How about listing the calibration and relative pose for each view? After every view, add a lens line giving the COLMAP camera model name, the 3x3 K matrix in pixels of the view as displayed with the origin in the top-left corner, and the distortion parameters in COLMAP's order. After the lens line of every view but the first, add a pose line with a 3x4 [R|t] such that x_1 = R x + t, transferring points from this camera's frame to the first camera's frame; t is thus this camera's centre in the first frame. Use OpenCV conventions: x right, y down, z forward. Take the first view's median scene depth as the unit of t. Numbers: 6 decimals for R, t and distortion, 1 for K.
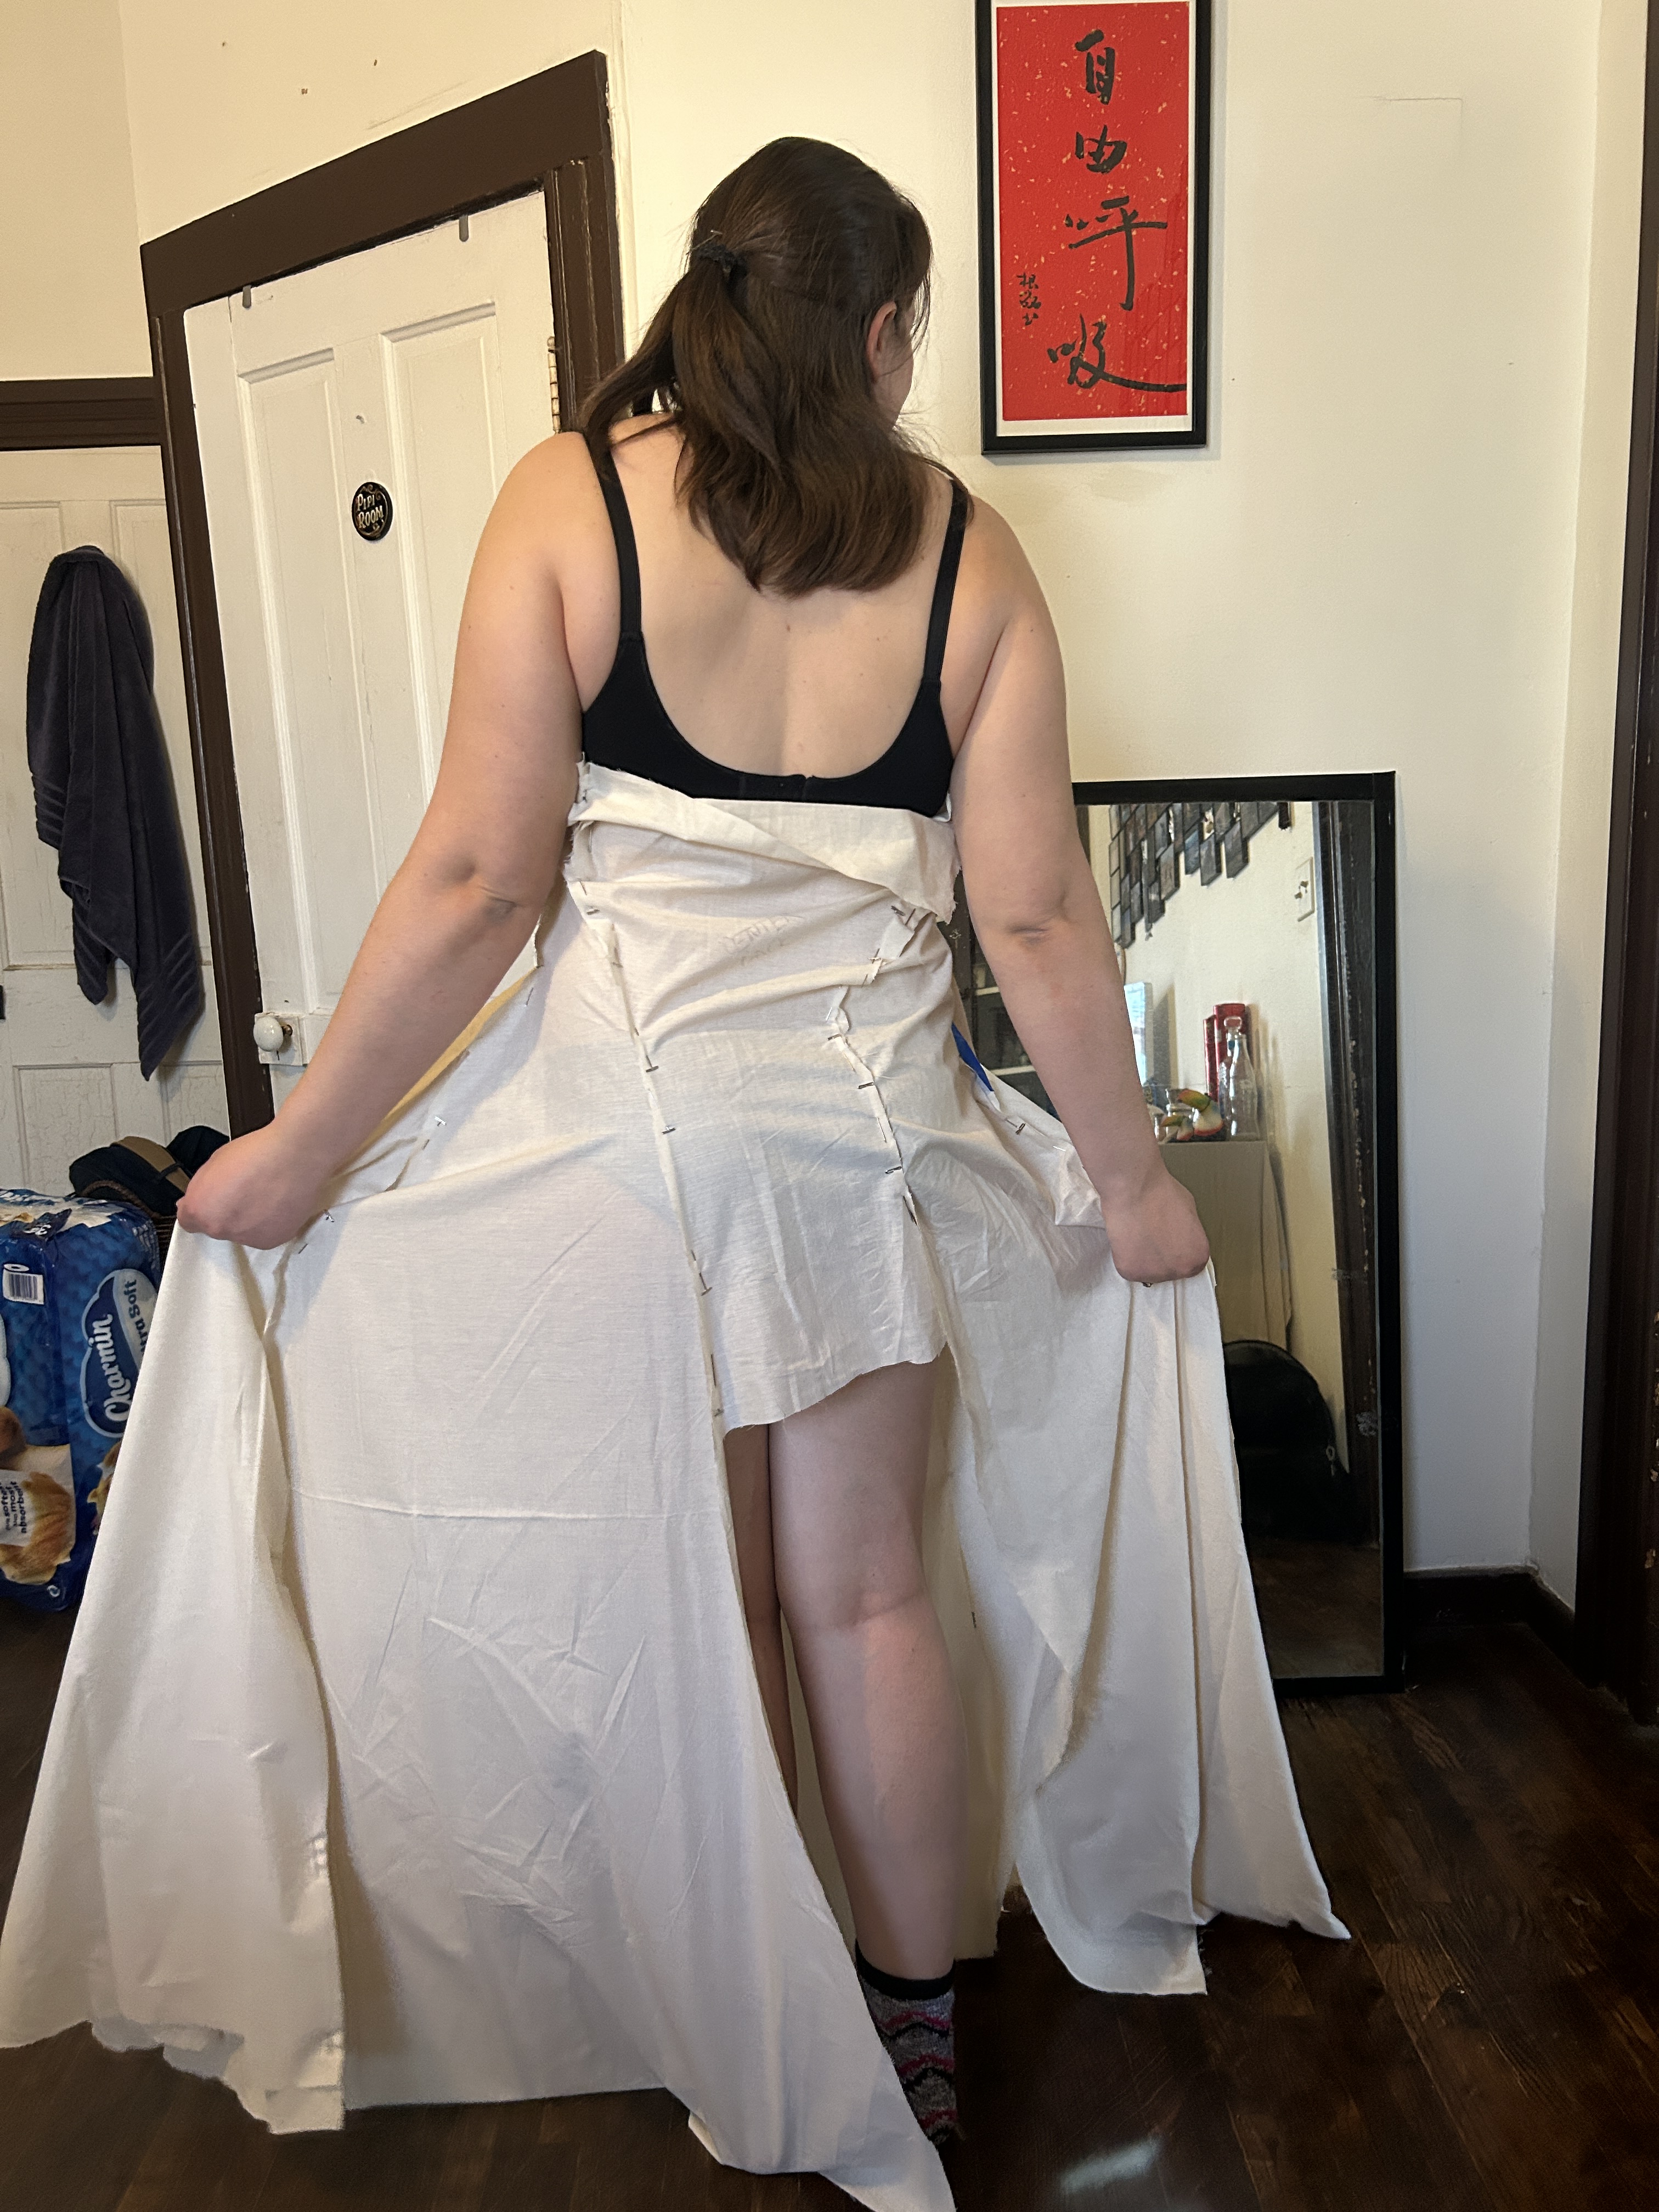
lens RADIAL K [[1742.2, 0, 797.7], [0, 1742.2, 1114.2], [0, 0, 1]] dist [0.000258, 0.003765]
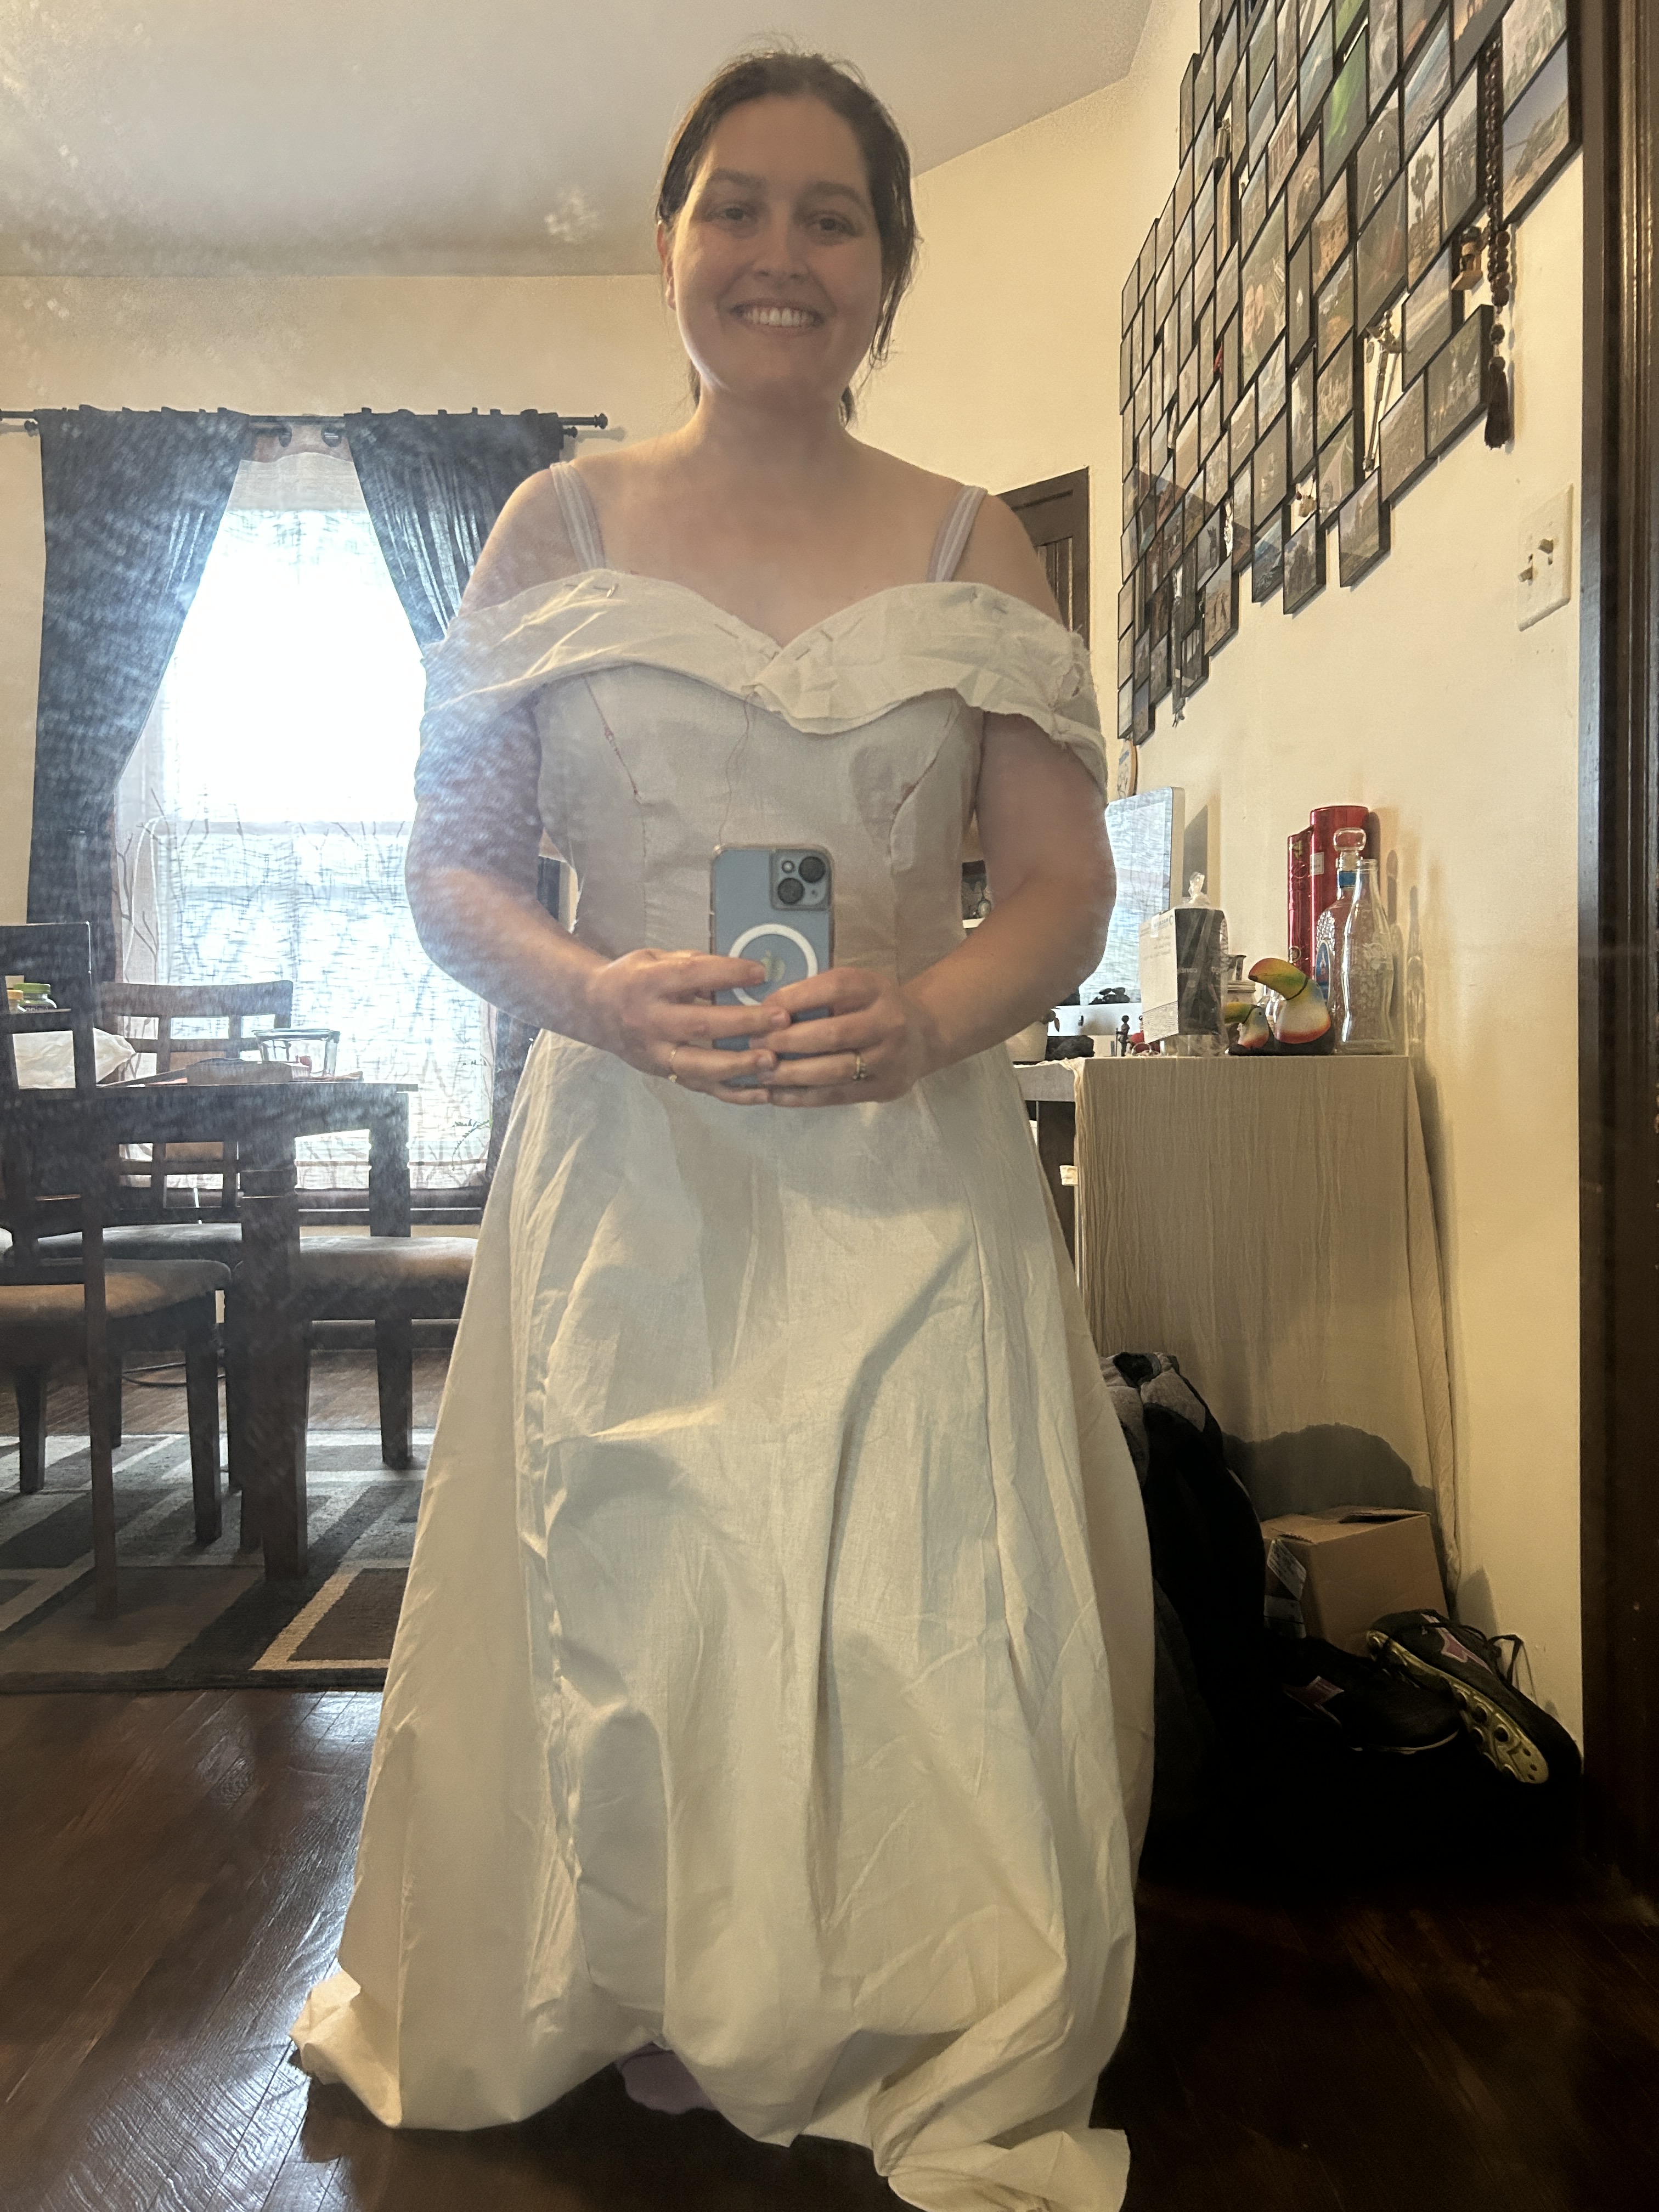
lens RADIAL K [[1720.7, 0, 806.7], [0, 1720.7, 1112.6], [0, 0, 1]] dist [0.001333, 0.003527]
pose [[0.999652, 0.016315, 0.020730, 0.116396], [-0.018029, 0.996183, 0.085403, -0.016416], [-0.019258, -0.085747, 0.996131, 0.793843]]
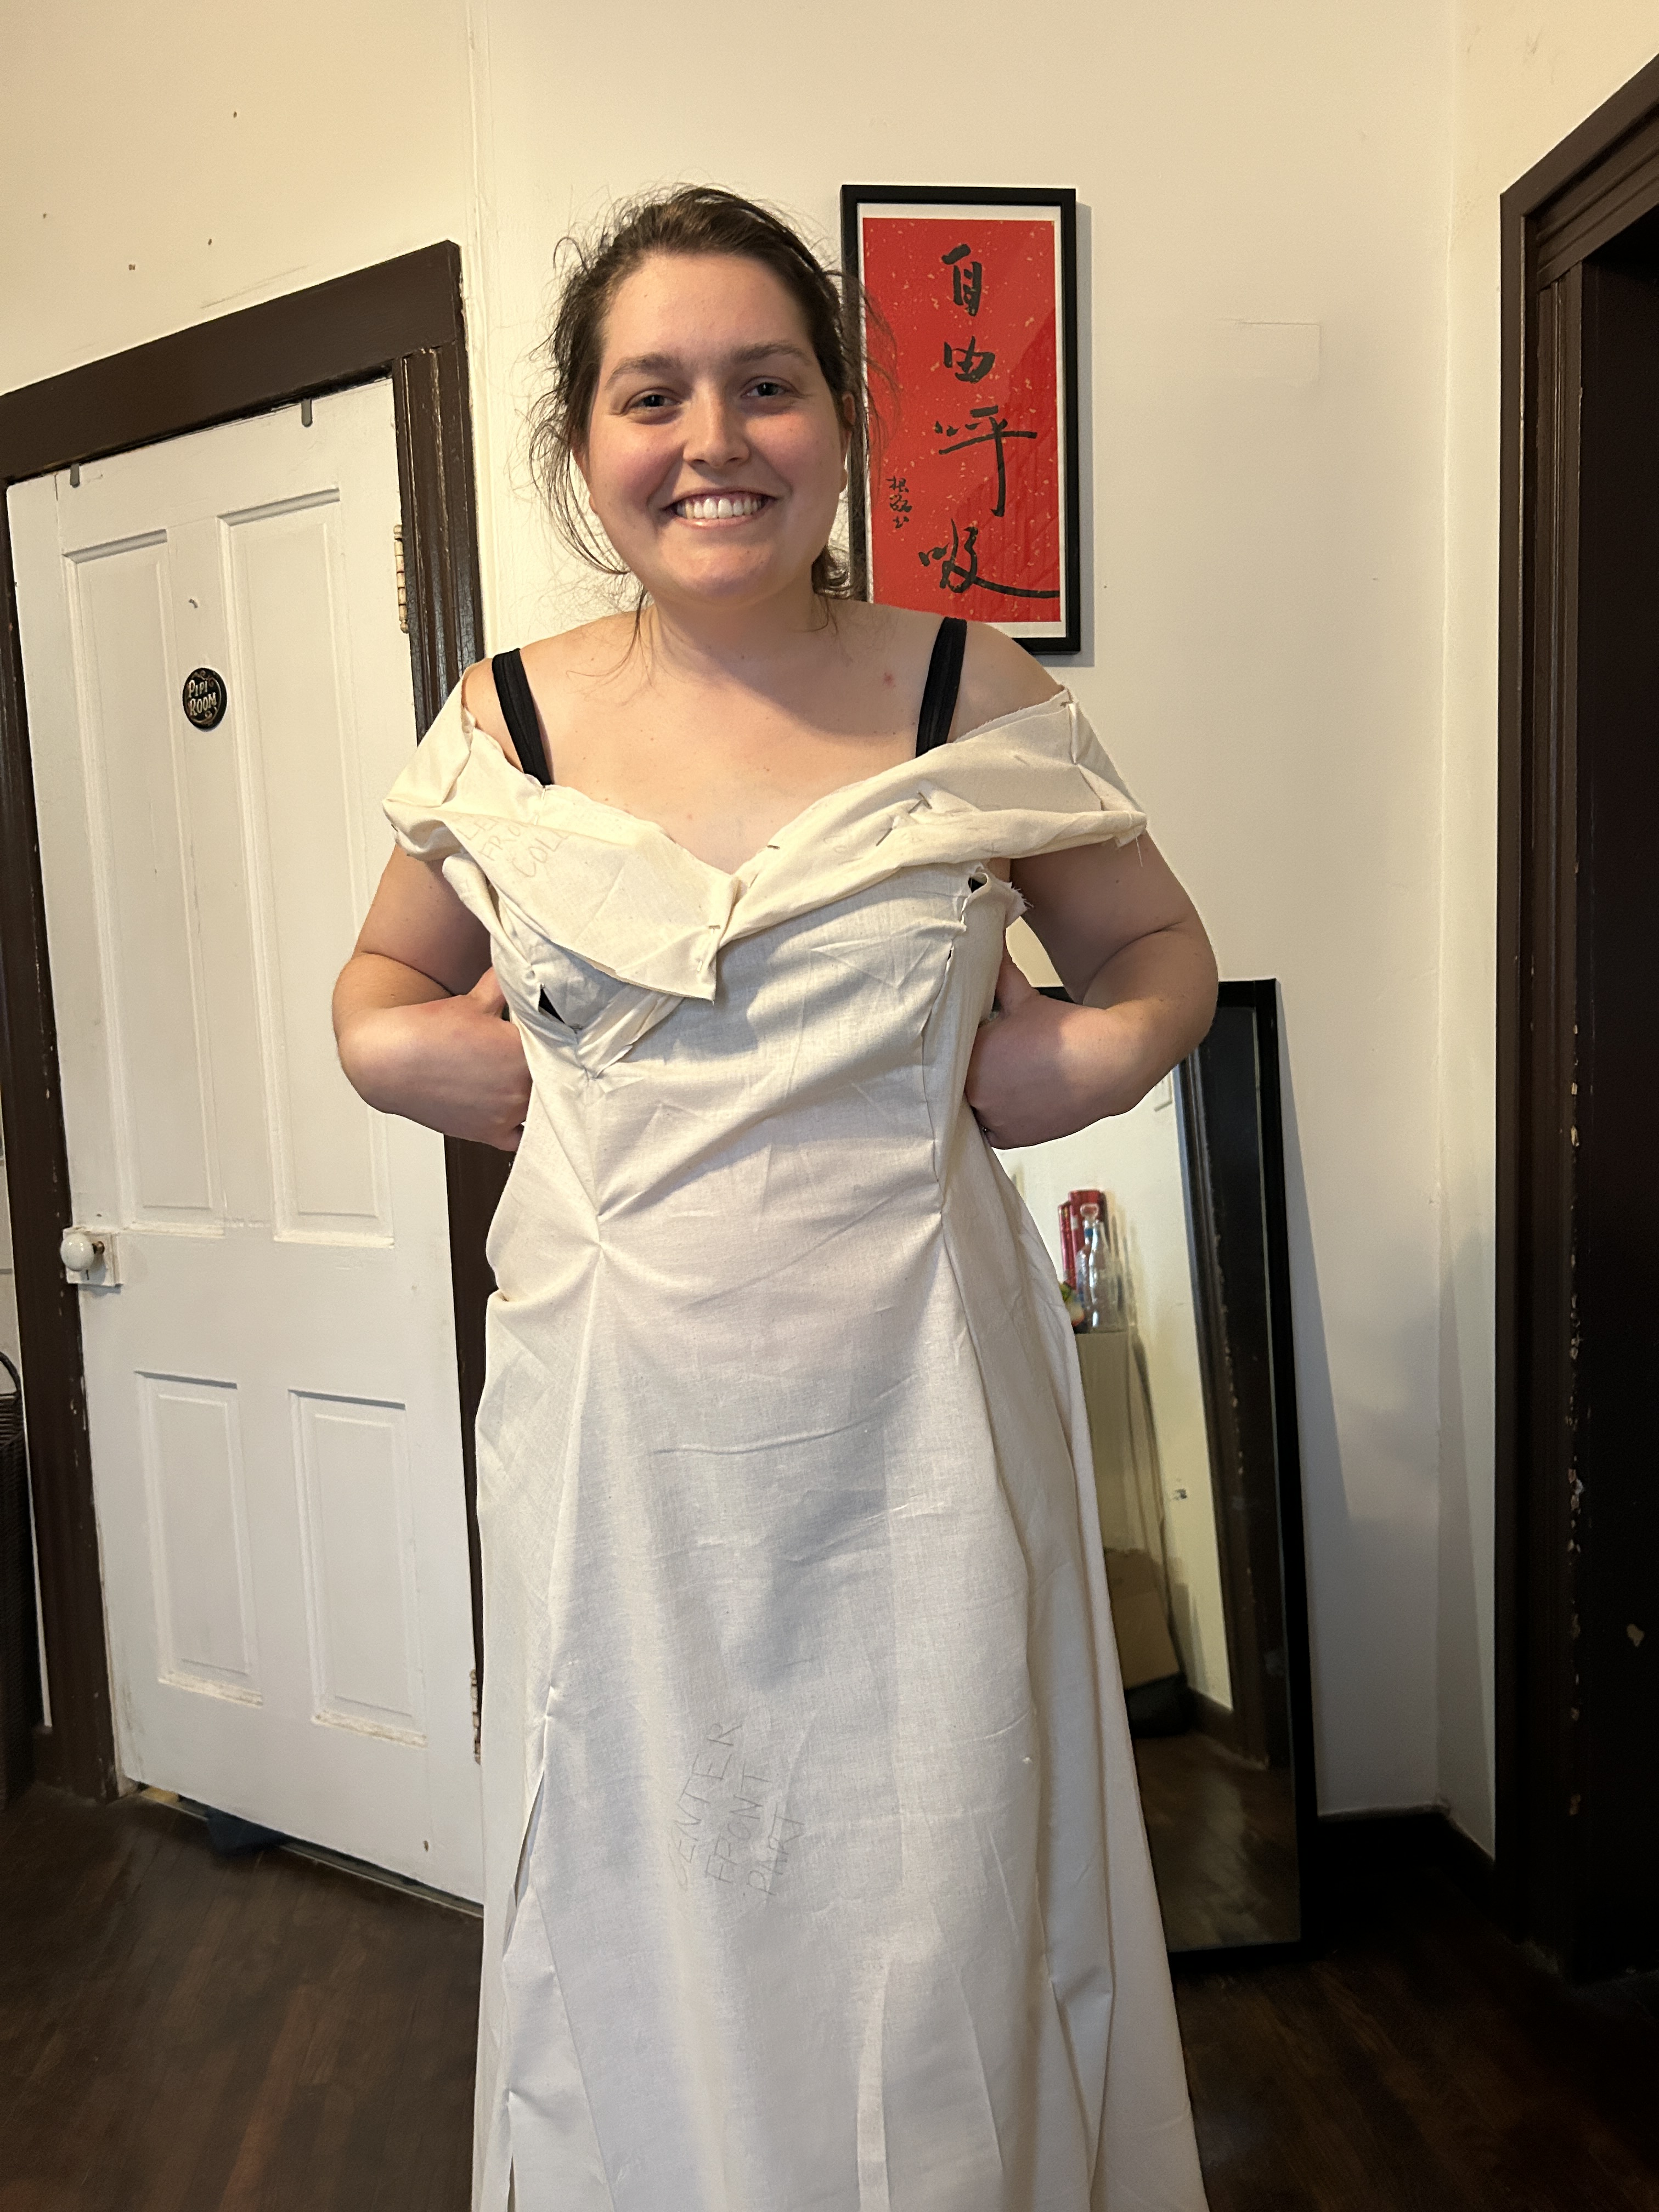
lens RADIAL K [[1720.7, 0, 806.7], [0, 1720.7, 1112.6], [0, 0, 1]] dist [0.001333, 0.003527]
pose [[0.995062, -0.004635, 0.099146, -0.013918], [0.014078, 0.995401, -0.094751, -0.030917], [-0.098251, 0.095679, 0.990552, 0.069198]]
